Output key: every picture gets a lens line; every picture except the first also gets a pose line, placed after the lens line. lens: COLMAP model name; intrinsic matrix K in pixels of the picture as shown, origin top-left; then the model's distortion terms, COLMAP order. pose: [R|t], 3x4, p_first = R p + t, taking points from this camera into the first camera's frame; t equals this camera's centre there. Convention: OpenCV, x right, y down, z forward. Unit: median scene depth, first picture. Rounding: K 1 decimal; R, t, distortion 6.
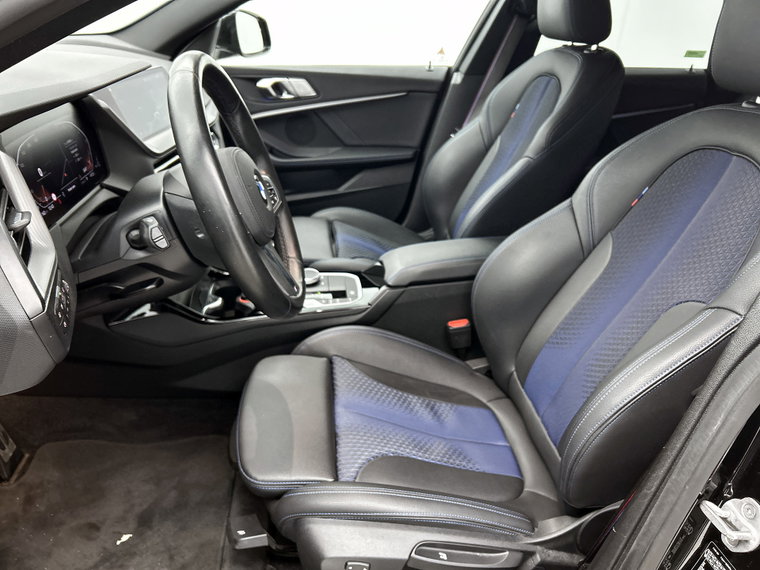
lens RADIAL K [[572.9, 0, 380.2], [0, 572.9, 283.3], [0, 0, 1]] dist [0.007002, 0.006801]
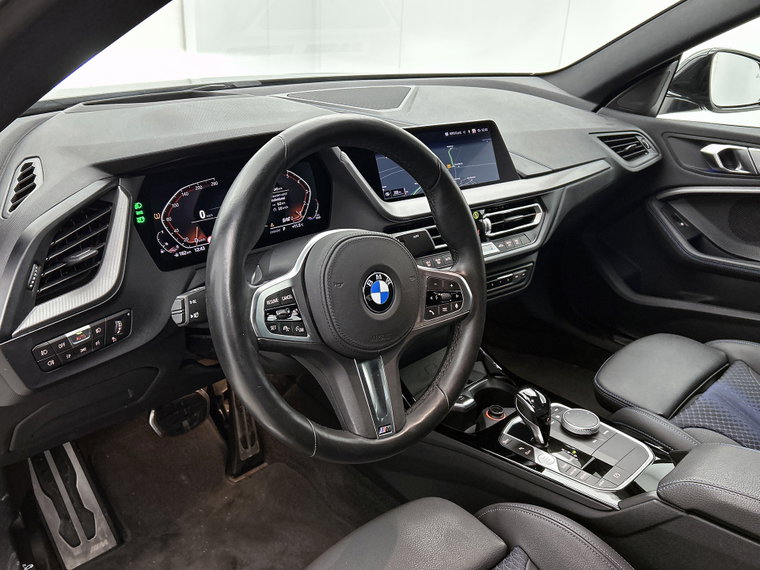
lens RADIAL K [[654.8, 0, 384.2], [0, 654.8, 284.9], [0, 0, 1]] dist [0.039669, -0.011987]
pose [[0.612638, 0.279112, -0.739440, 0.228629], [-0.341351, 0.937253, 0.070965, -0.121012], [0.712849, 0.208933, 0.669472, 0.212165]]
